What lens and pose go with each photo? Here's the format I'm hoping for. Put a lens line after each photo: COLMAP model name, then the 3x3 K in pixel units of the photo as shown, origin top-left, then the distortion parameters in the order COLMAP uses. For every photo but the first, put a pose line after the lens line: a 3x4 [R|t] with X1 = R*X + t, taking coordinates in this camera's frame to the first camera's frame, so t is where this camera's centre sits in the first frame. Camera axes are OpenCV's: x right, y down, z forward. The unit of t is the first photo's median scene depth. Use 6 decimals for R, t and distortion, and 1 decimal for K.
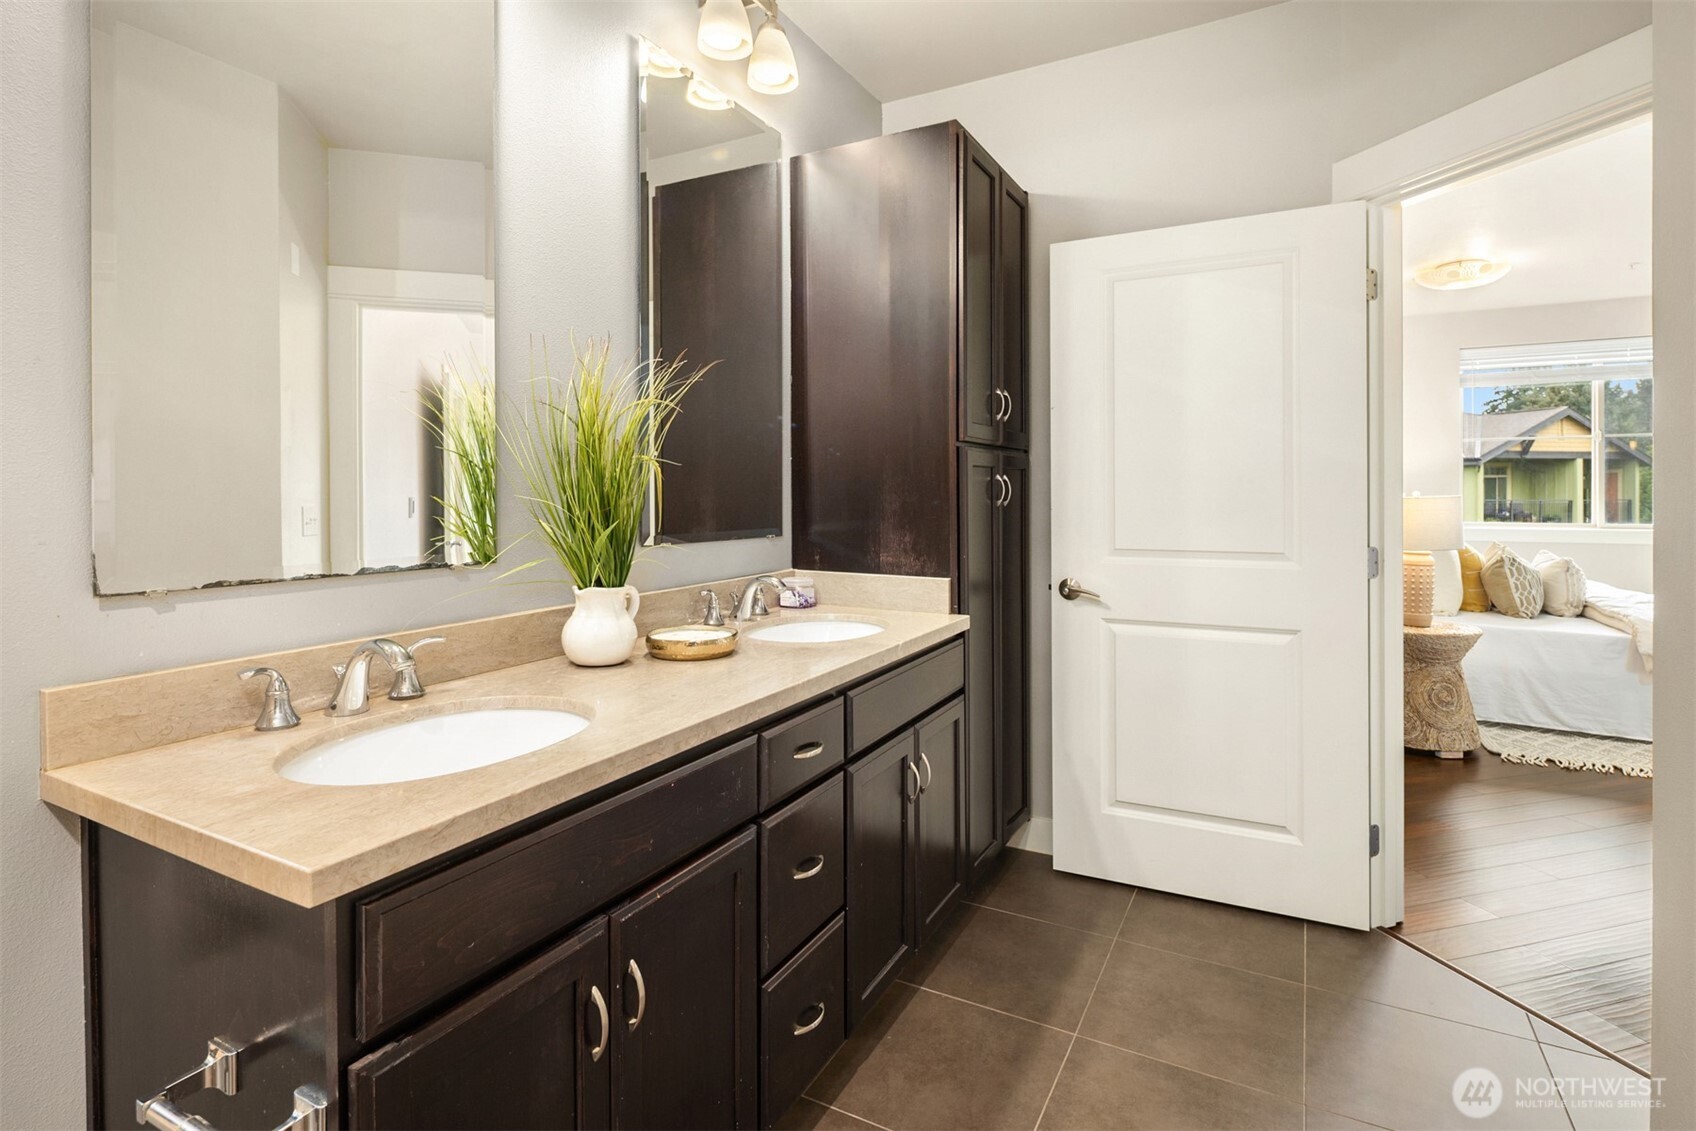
lens RADIAL K [[812.2, 0, 853.4], [0, 812.2, 505.4], [0, 0, 1]] dist [0.000907, 0.000273]
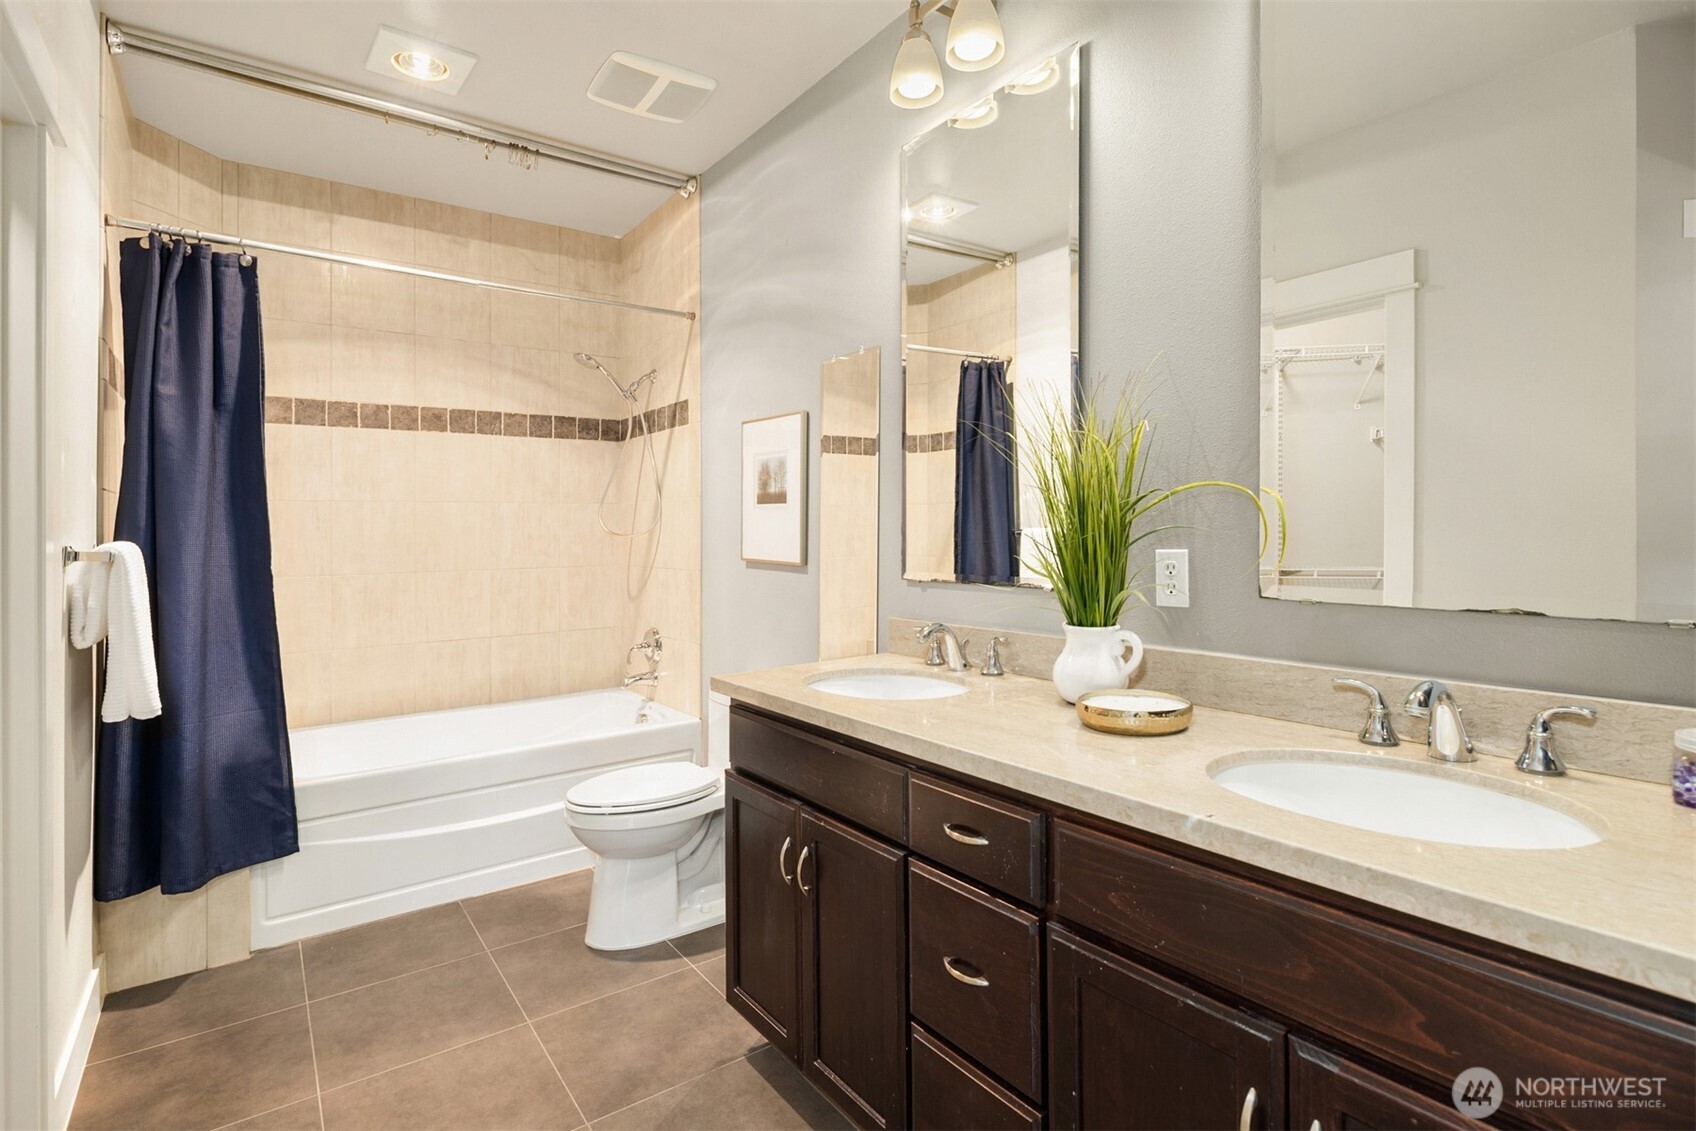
lens RADIAL K [[834.1, 0, 848.1], [0, 834.1, 529.5], [0, 0, 1]] dist [0.000518, 0.000097]
pose [[-0.436949, 0.009906, -0.899432, 0.545534], [0.004847, 0.999951, 0.008658, -0.019361], [0.899473, -0.000576, -0.436975, 0.886707]]
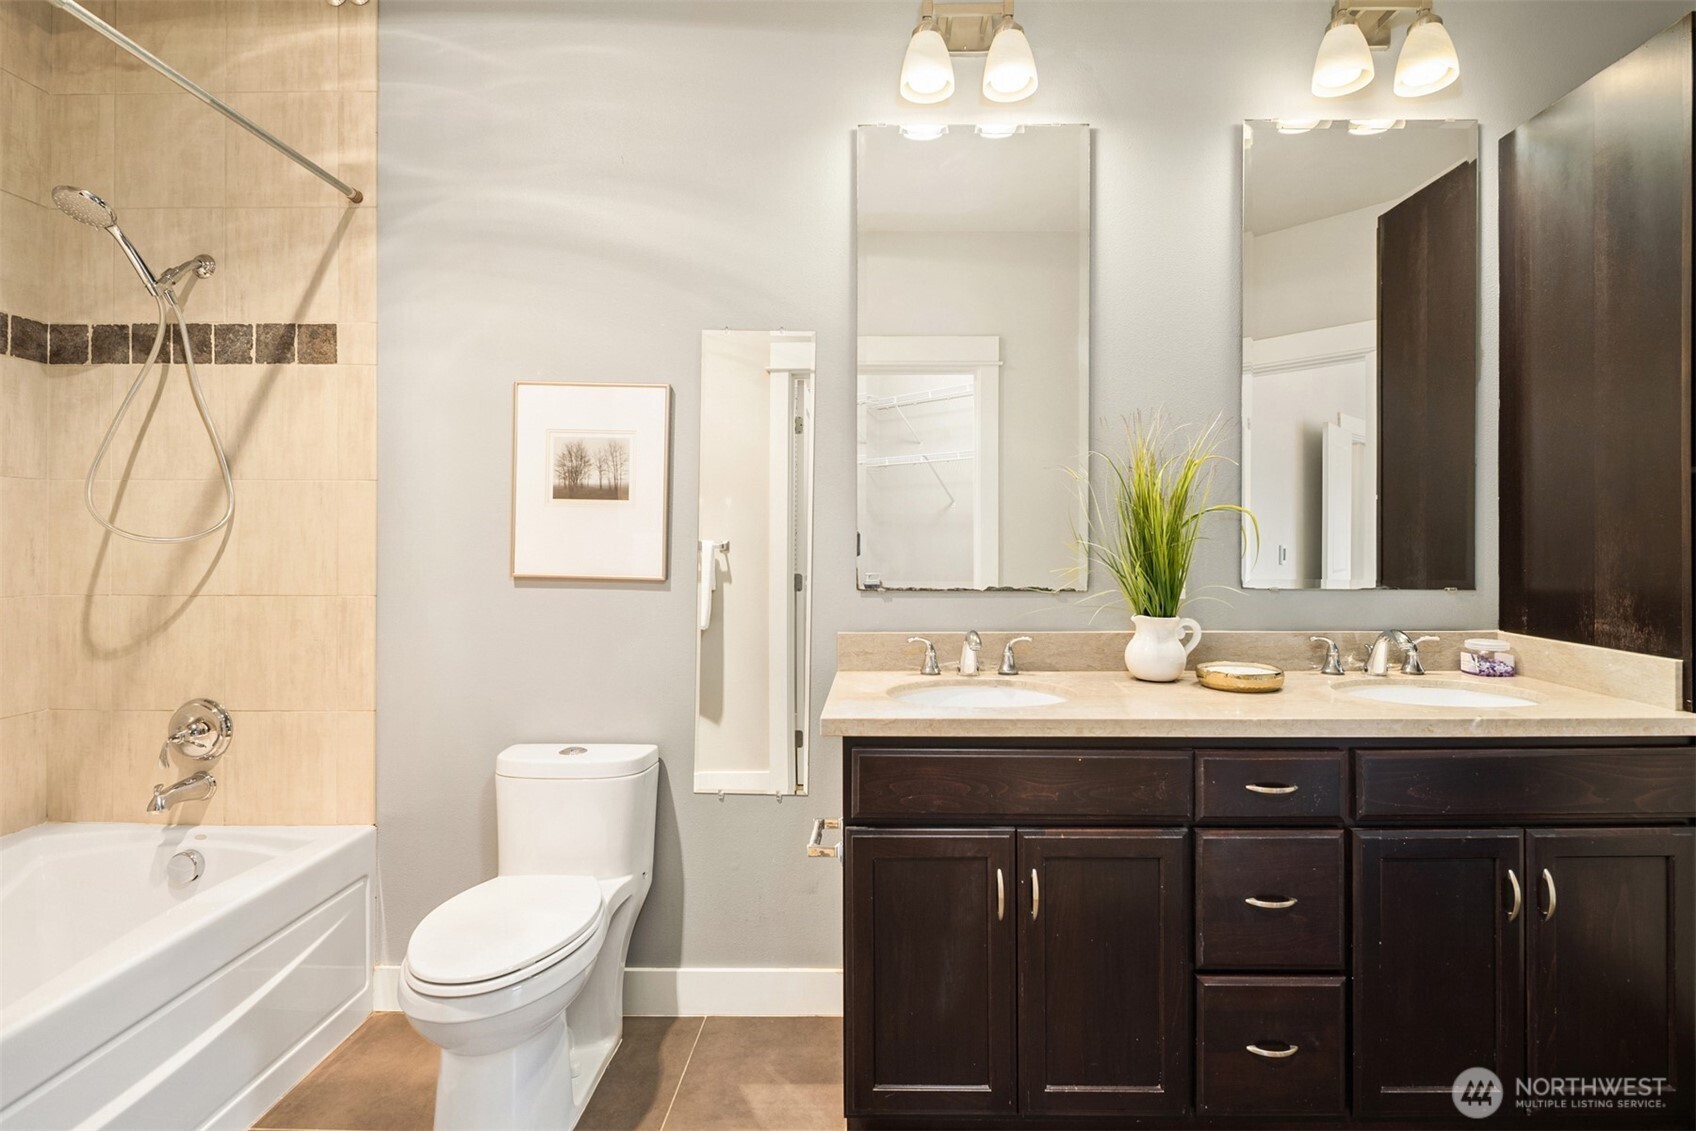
lens RADIAL K [[857.5, 0, 894.4], [0, 857.5, 544.7], [0, 0, 1]] dist [-0.001123, 0.000218]
pose [[0.468605, 0.008941, -0.883363, 0.473658], [-0.014609, 0.999890, 0.002371, -0.003354], [0.883287, 0.011794, 0.468684, 0.039457]]
